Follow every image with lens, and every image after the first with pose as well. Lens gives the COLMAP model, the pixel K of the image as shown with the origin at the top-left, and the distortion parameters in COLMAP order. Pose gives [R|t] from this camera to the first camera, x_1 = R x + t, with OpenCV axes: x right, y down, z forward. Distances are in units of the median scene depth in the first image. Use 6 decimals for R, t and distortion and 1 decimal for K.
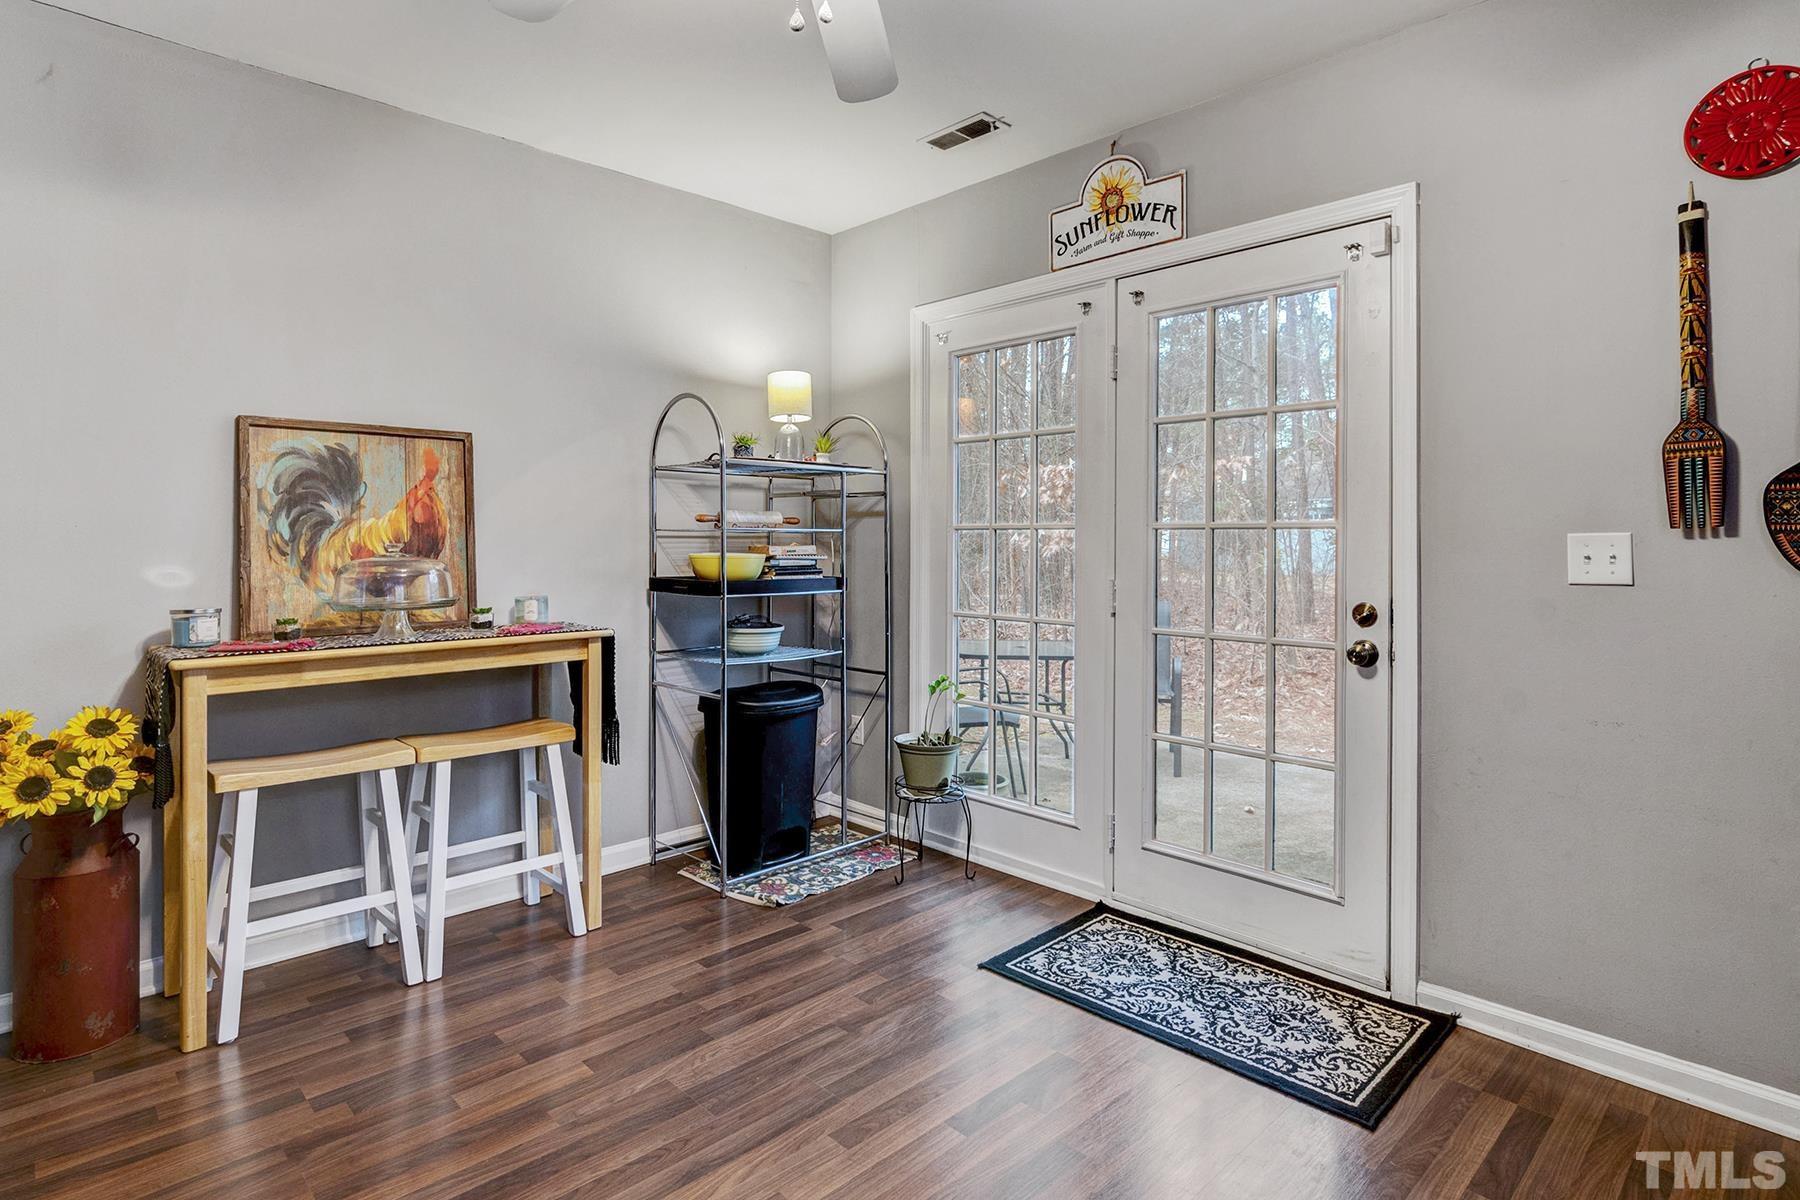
lens RADIAL K [[929.9, 0, 905.0], [0, 929.9, 535.6], [0, 0, 1]] dist [-0.000869, 0.000188]
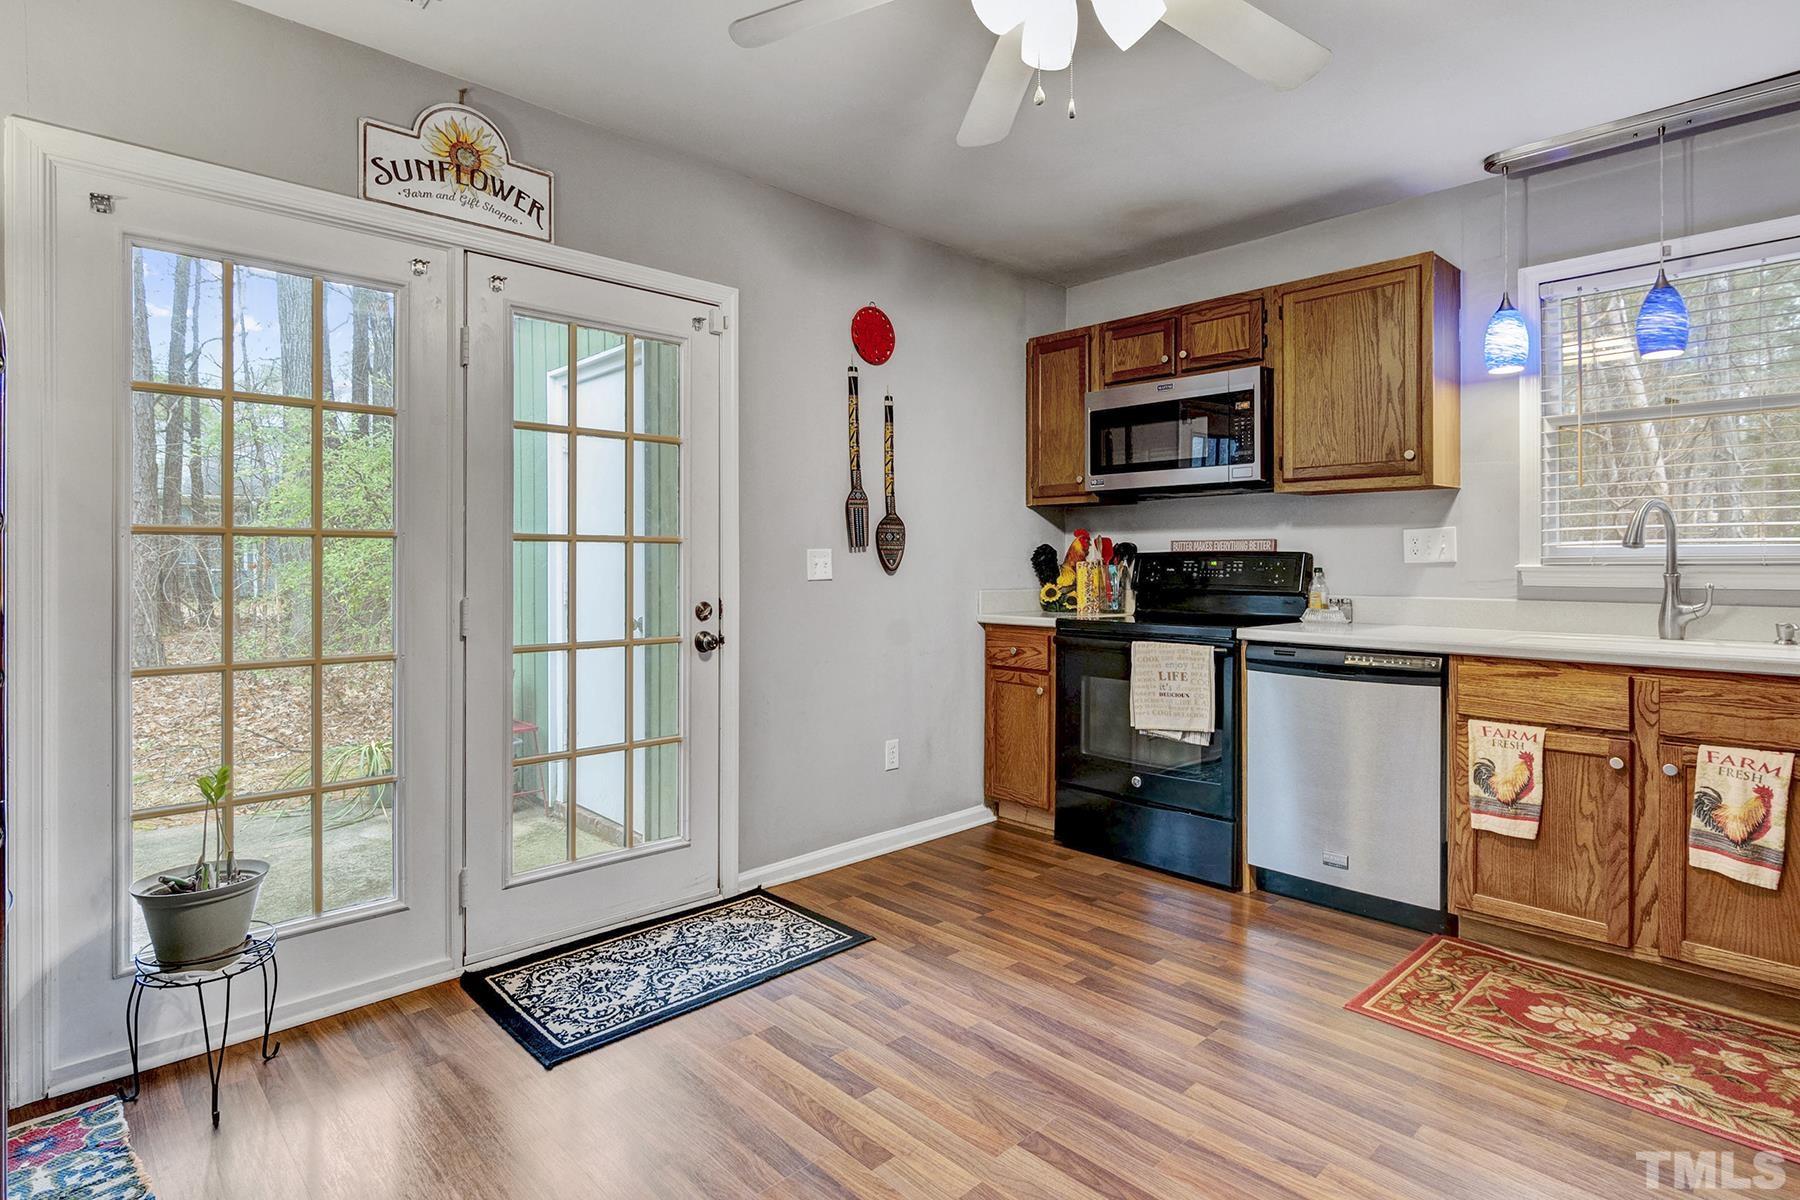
lens RADIAL K [[921.0, 0, 899.5], [0, 921.0, 555.1], [0, 0, 1]] dist [-0.001307, 0.000331]
pose [[0.019379, 0.000756, 0.999812, -0.730809], [-0.008441, 0.999964, -0.000592, 0.006561], [-0.999777, -0.008428, 0.019385, 0.676927]]
